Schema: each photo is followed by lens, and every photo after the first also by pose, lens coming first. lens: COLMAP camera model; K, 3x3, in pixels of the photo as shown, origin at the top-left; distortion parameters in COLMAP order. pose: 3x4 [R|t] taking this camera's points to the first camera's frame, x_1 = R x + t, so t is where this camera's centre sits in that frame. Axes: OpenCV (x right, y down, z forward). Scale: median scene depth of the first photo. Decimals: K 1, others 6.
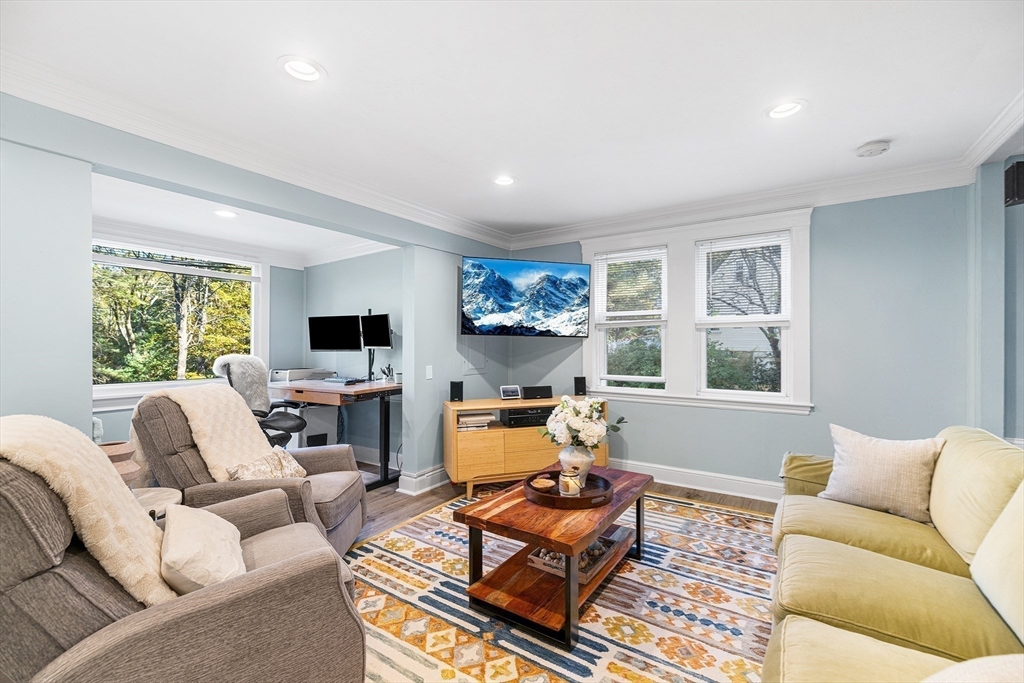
lens RADIAL K [[431.6, 0, 511.0], [0, 431.6, 347.4], [0, 0, 1]] dist [0.000696, -0.000861]
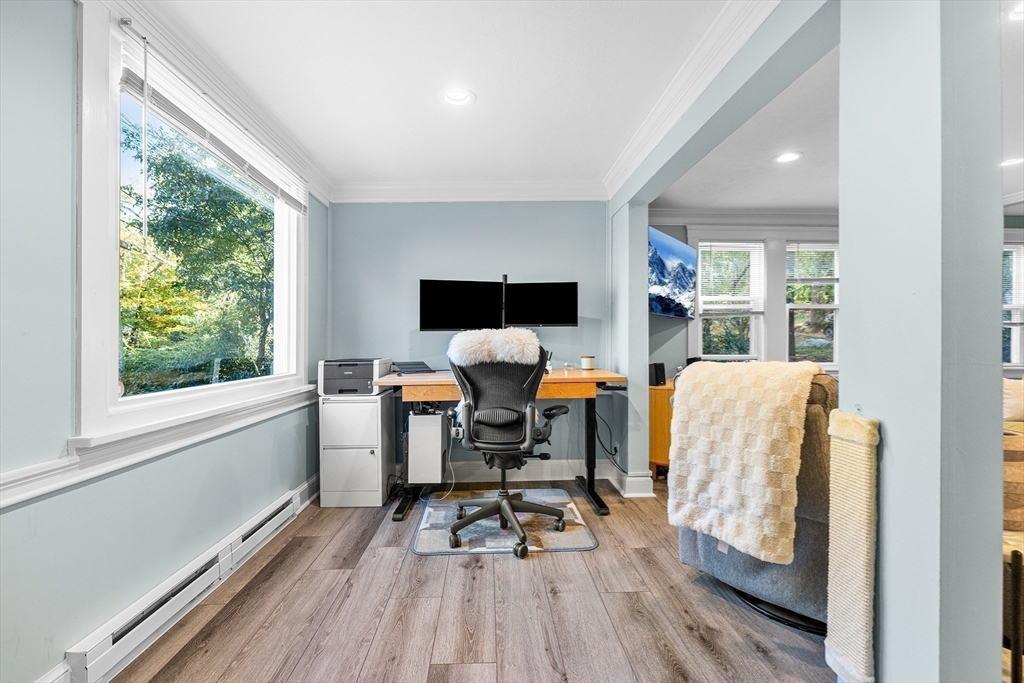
lens RADIAL K [[463.2, 0, 510.9], [0, 463.2, 340.7], [0, 0, 1]] dist [-0.000796, 0.000842]
pose [[0.800148, -0.003169, 0.599794, -0.873237], [0.004097, 0.999992, -0.000183, 0.028707], [-0.599789, 0.002604, 0.800154, 0.379670]]
